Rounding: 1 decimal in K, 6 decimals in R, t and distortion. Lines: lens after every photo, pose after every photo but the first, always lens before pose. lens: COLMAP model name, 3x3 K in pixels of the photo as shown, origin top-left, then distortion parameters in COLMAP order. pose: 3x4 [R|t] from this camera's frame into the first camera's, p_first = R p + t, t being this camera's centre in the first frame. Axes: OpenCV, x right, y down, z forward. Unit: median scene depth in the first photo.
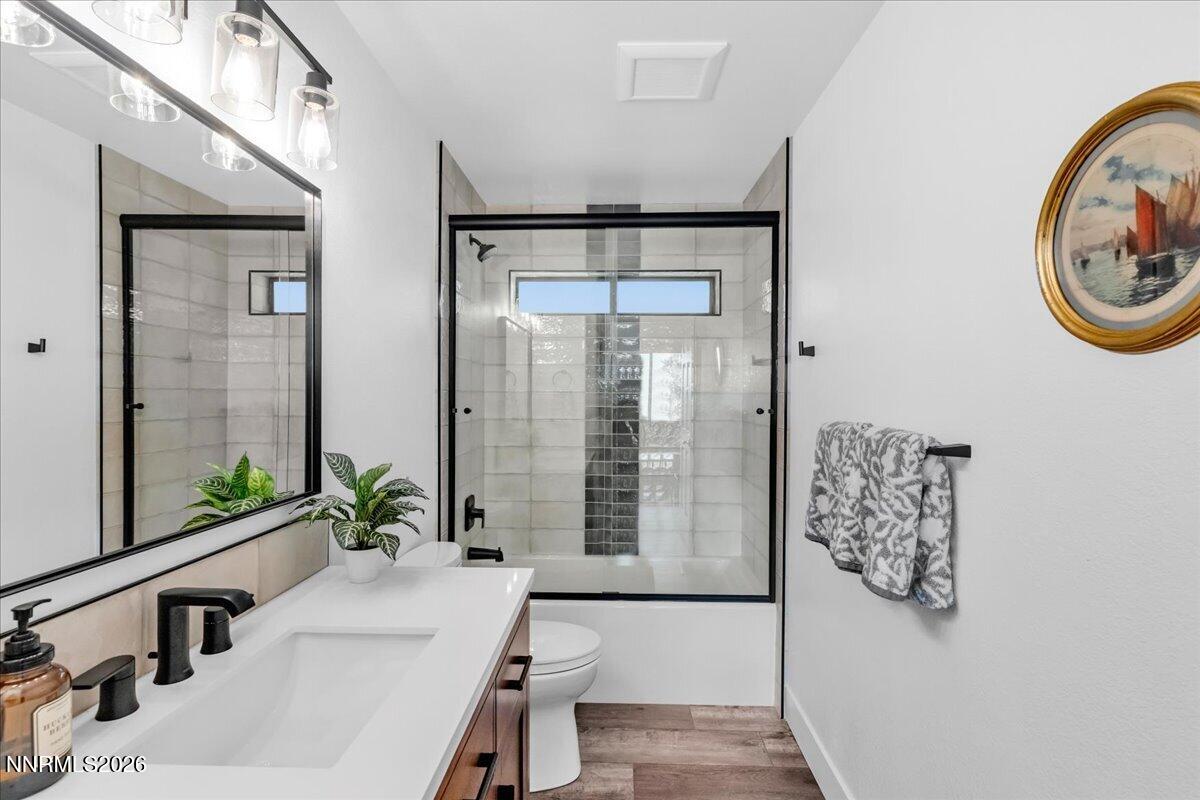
lens RADIAL K [[572.6, 0, 665.3], [0, 572.6, 430.3], [0, 0, 1]] dist [-0.004655, 0.000300]
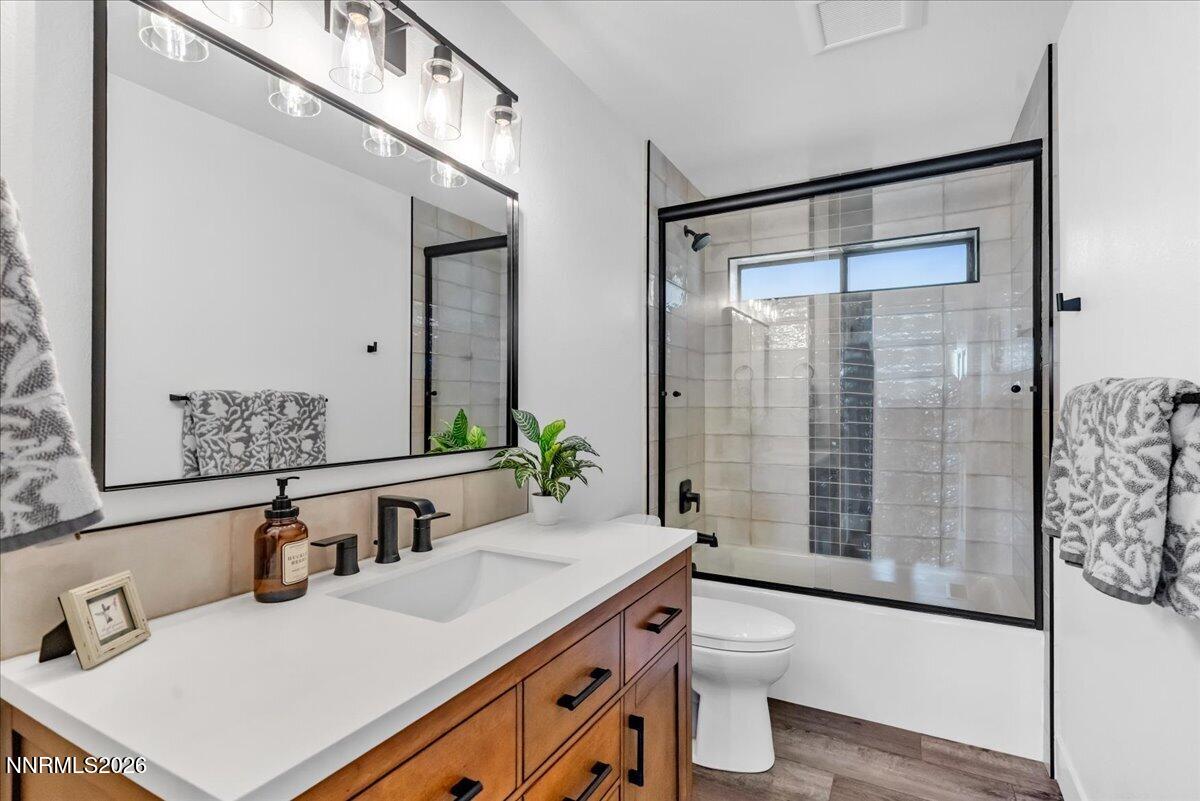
lens RADIAL K [[583.3, 0, 604.8], [0, 583.3, 407.1], [0, 0, 1]] dist [-0.005481, 0.001078]
pose [[0.889612, -0.004571, -0.456694, 0.112913], [-0.003901, 0.999837, -0.017606, 0.047508], [0.456701, 0.017444, 0.889449, 0.002988]]
